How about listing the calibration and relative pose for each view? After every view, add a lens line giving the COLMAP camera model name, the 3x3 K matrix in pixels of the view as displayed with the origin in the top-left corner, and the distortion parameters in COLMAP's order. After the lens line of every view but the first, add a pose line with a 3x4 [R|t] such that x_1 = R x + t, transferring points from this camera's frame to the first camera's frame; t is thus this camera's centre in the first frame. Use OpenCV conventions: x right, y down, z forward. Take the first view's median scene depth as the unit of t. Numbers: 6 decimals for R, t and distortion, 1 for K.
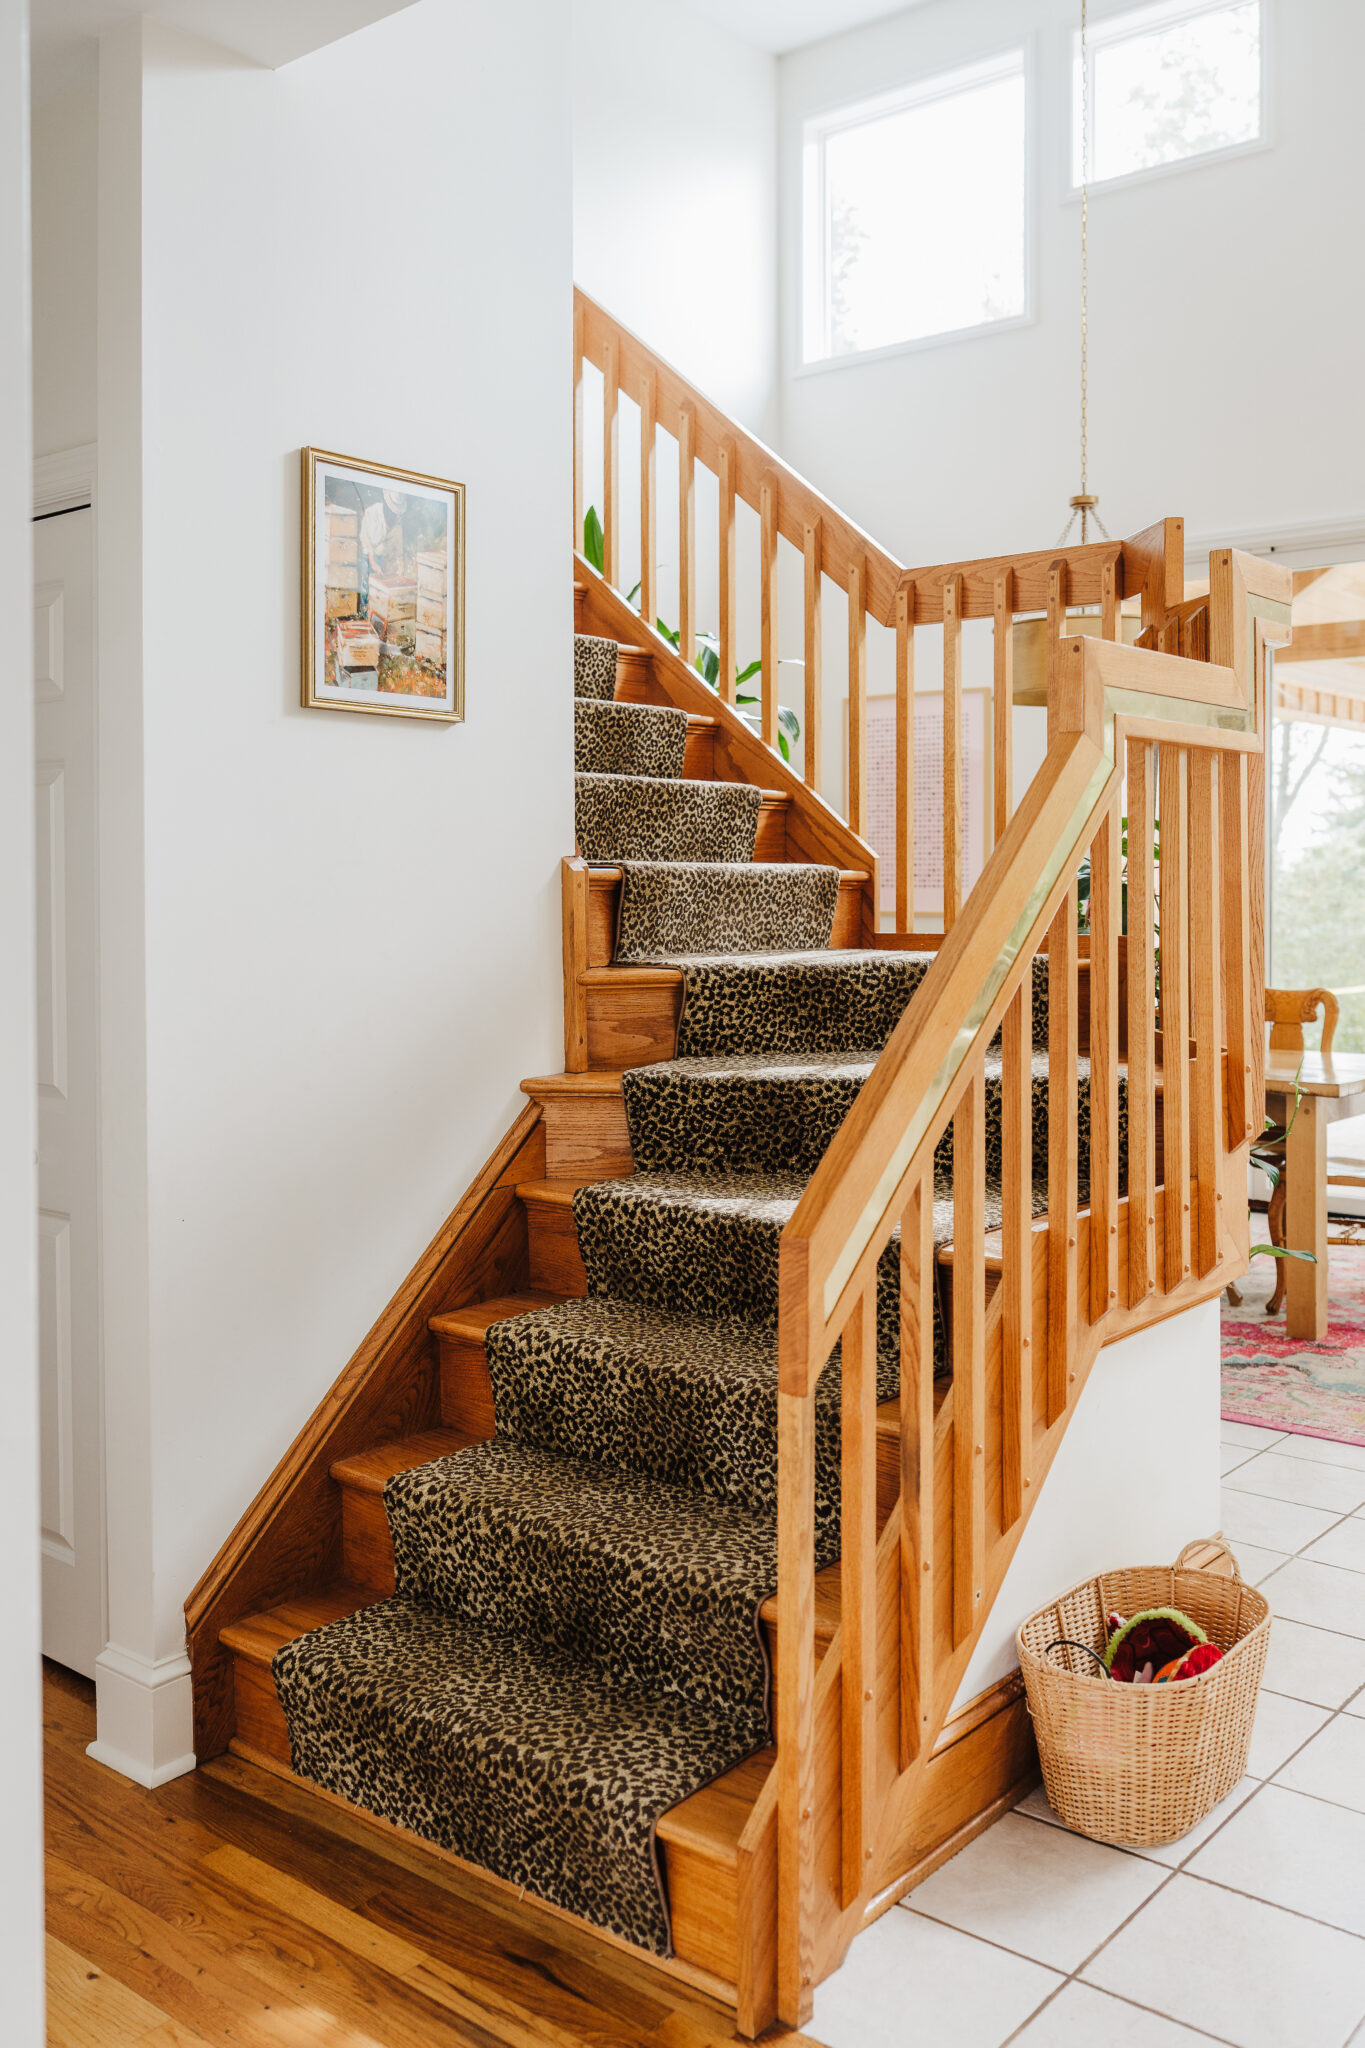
lens RADIAL K [[1675.0, 0, 651.6], [0, 1675.0, 903.8], [0, 0, 1]] dist [-0.004102, 0.004019]
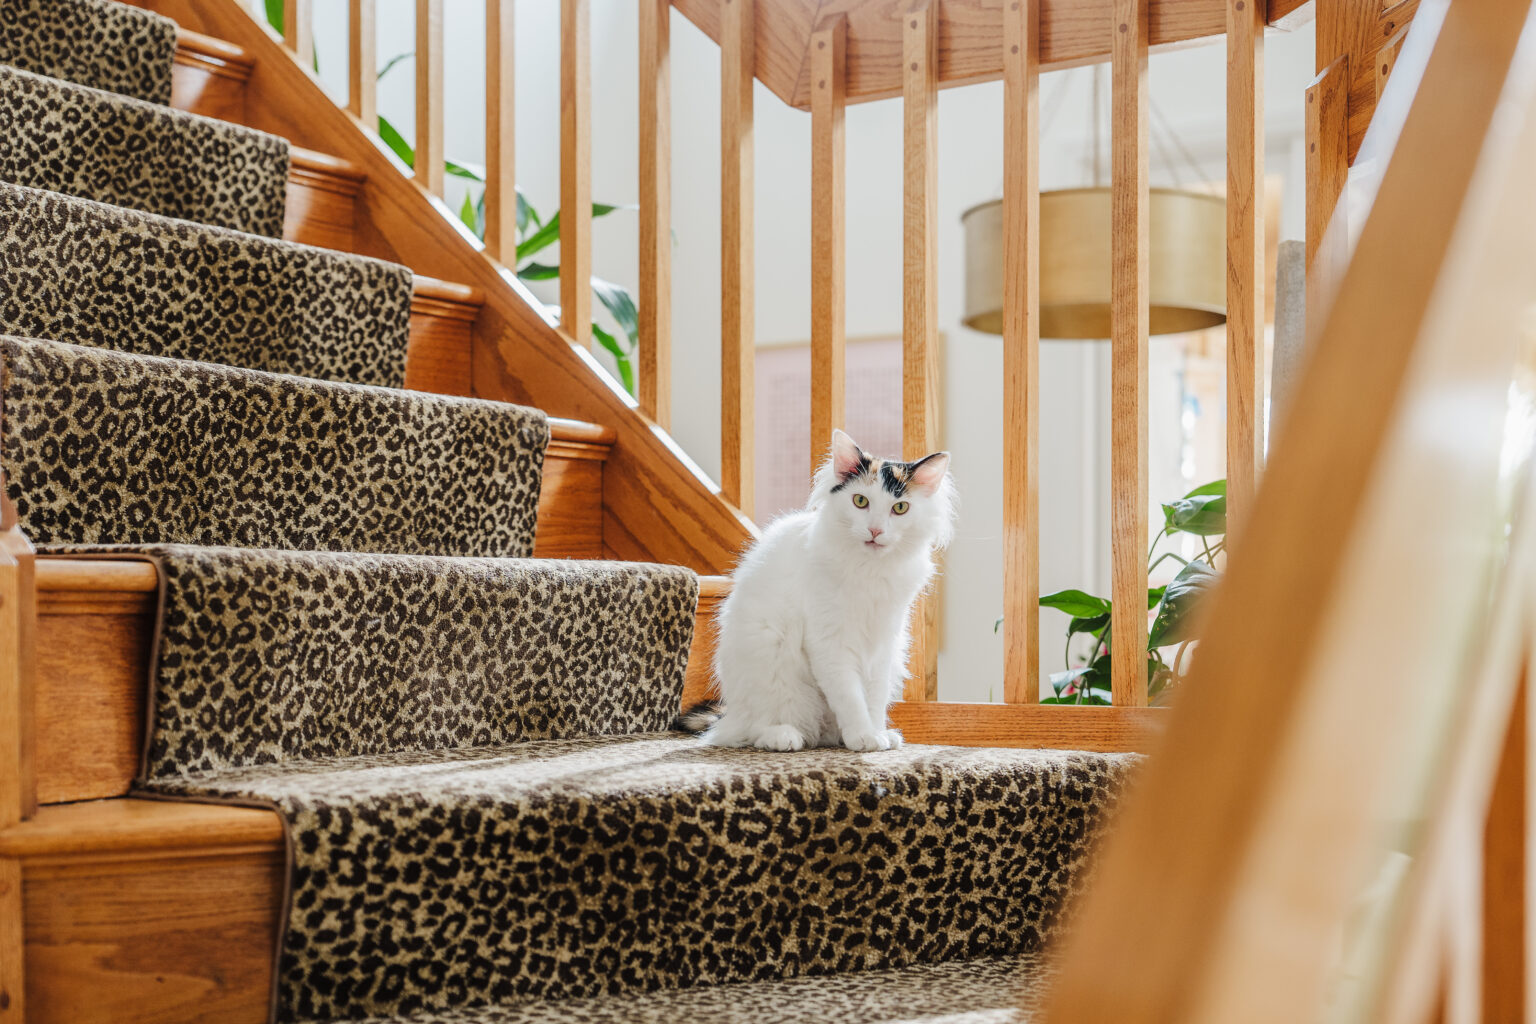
lens RADIAL K [[1751.5, 0, 767.9], [0, 1751.5, 513.2], [0, 0, 1]] dist [0.041496, 0.000000]
pose [[0.993142, 0.011816, 0.116317, 0.080886], [-0.004390, 0.997947, -0.063892, -0.005774], [-0.116833, 0.062943, 0.991155, 0.536974]]
